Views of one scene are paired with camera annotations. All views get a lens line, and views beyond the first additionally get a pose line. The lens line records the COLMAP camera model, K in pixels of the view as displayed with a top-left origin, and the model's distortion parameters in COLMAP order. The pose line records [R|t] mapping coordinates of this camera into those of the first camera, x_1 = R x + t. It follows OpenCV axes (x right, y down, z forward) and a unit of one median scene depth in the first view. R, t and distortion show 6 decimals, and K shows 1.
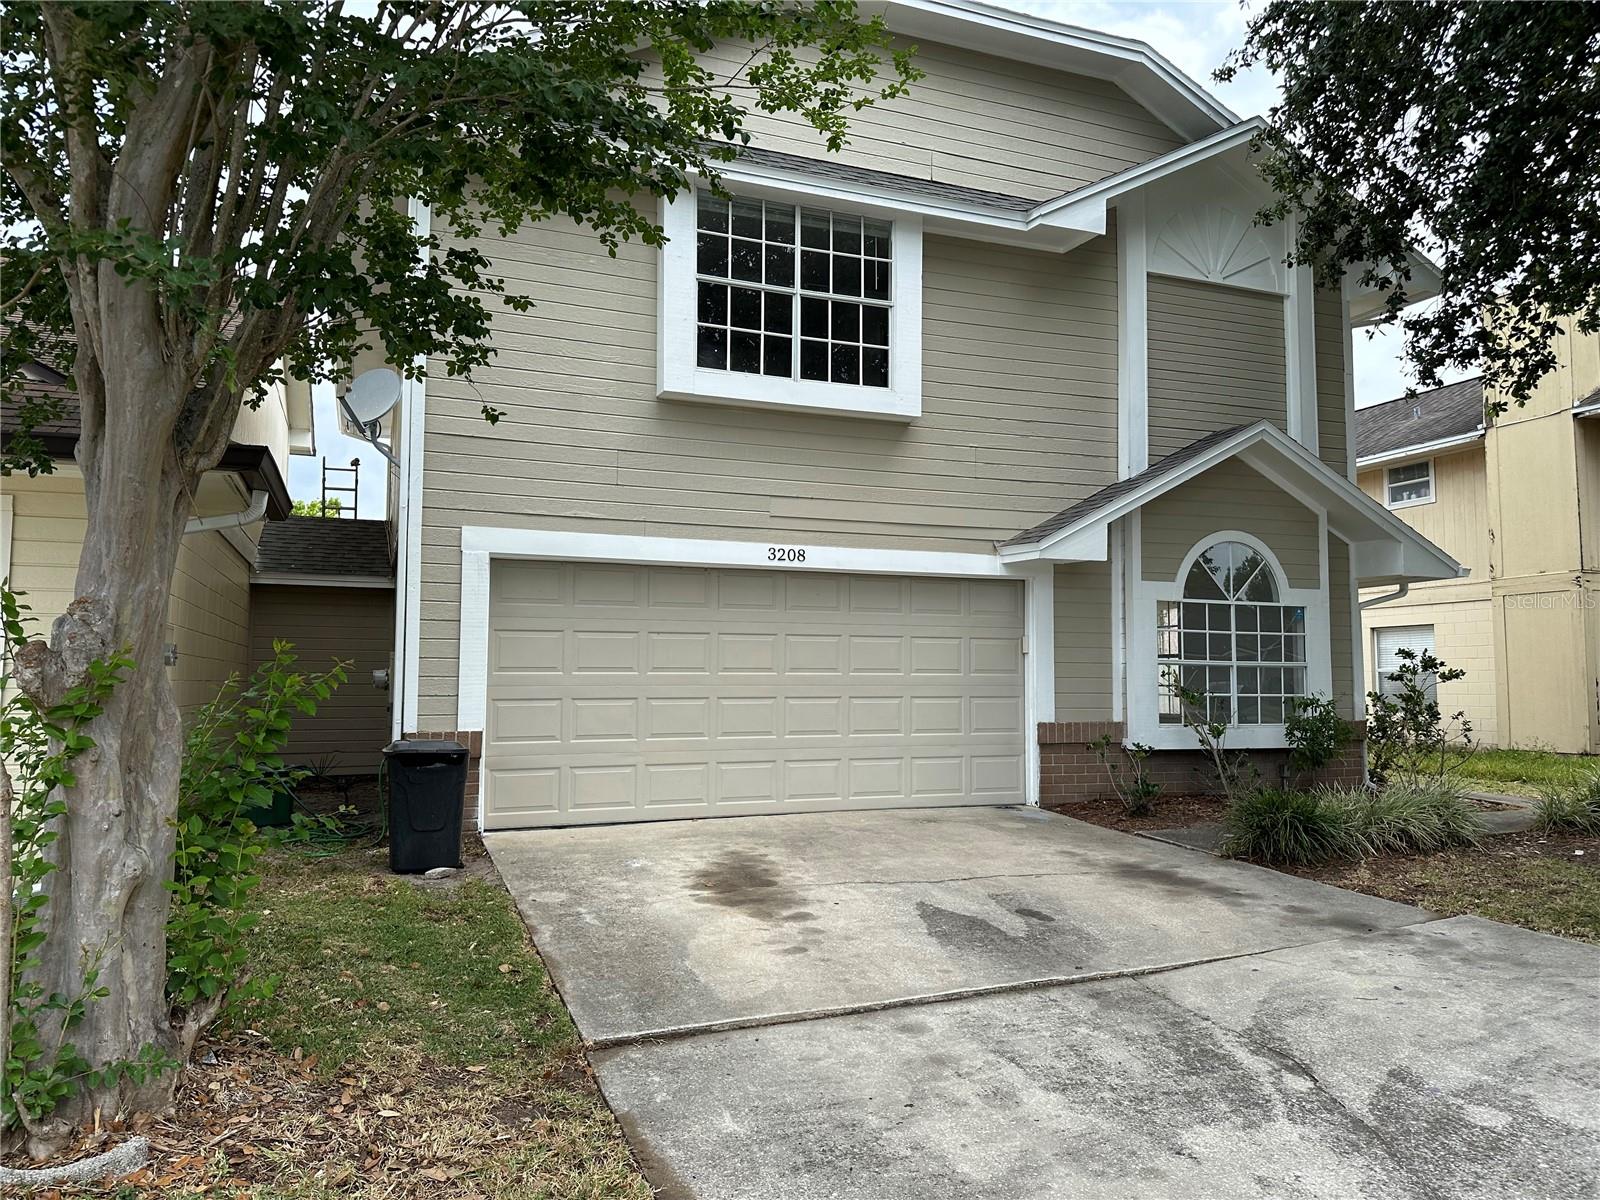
lens RADIAL K [[1116.1, 0, 803.8], [0, 1116.1, 606.7], [0, 0, 1]] dist [0.133344, -0.206400]
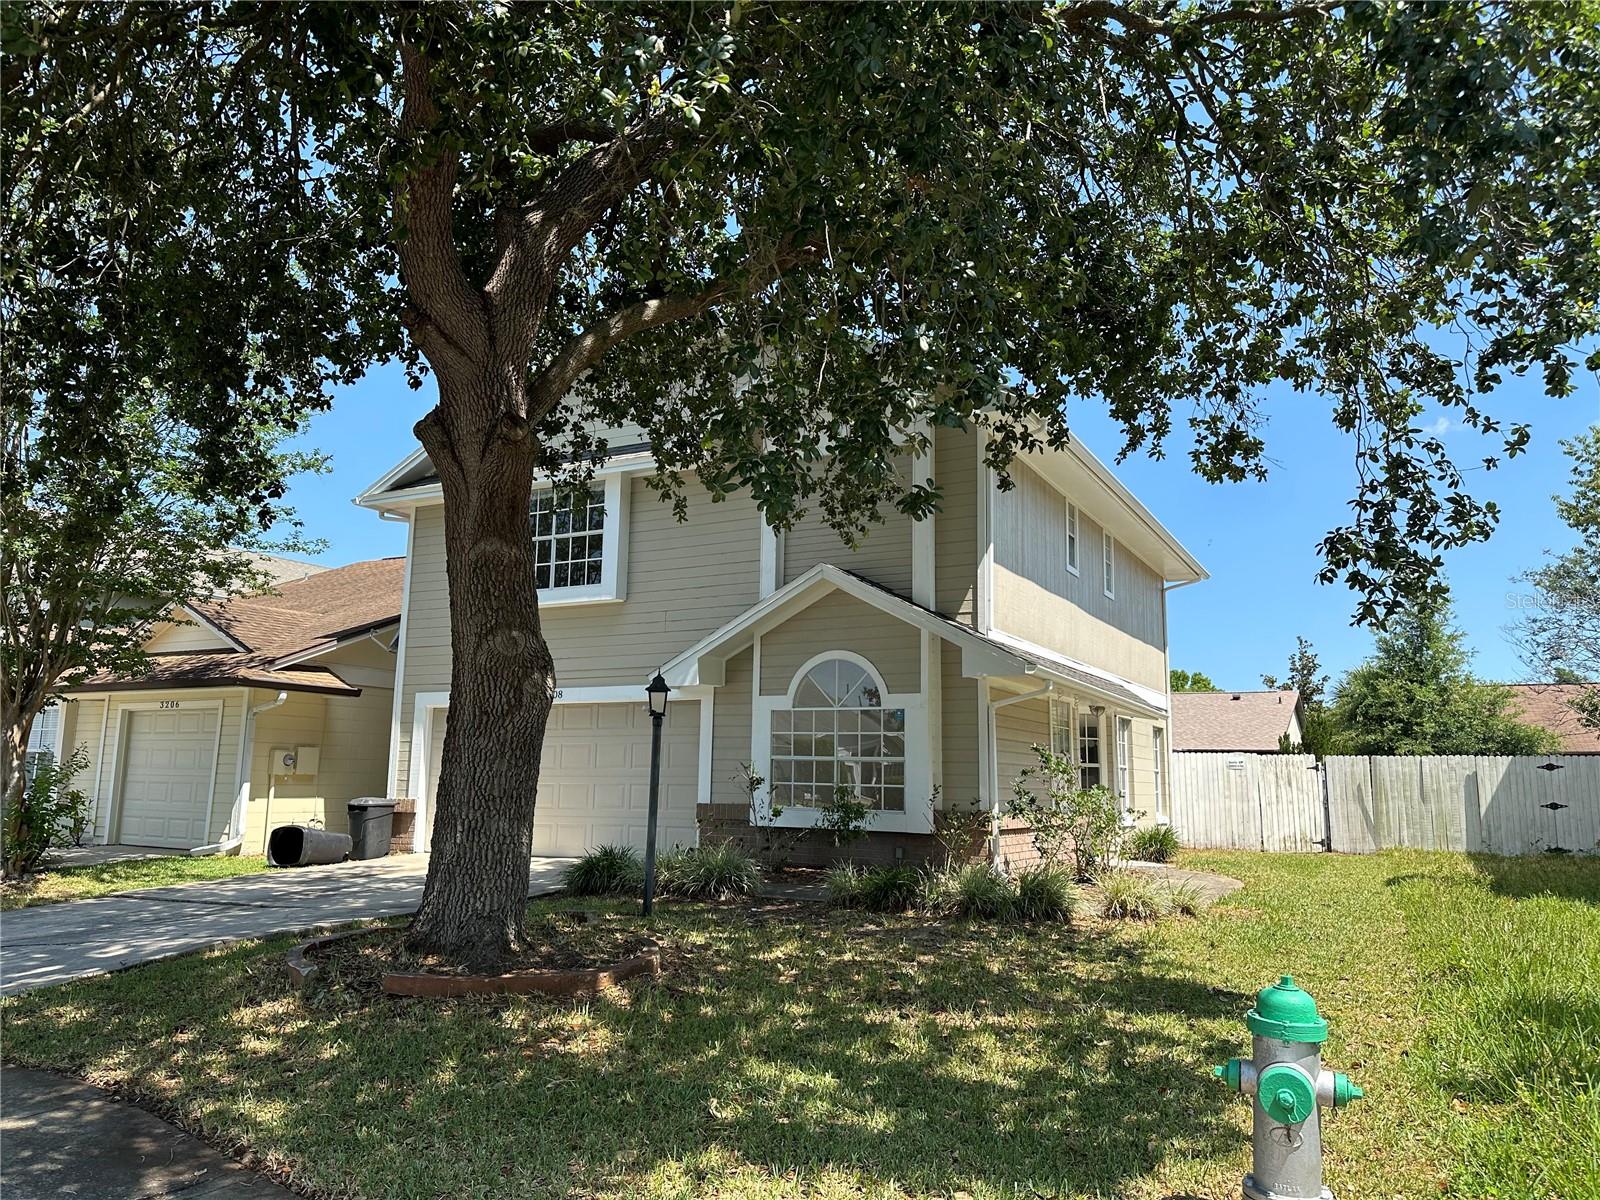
lens RADIAL K [[1116.1, 0, 803.8], [0, 1116.1, 606.7], [0, 0, 1]] dist [0.133344, -0.206400]
pose [[0.646851, -0.111003, -0.754495, 1.367872], [0.034785, 0.992615, -0.116214, 0.027727], [0.761823, 0.048929, 0.645935, 0.193619]]
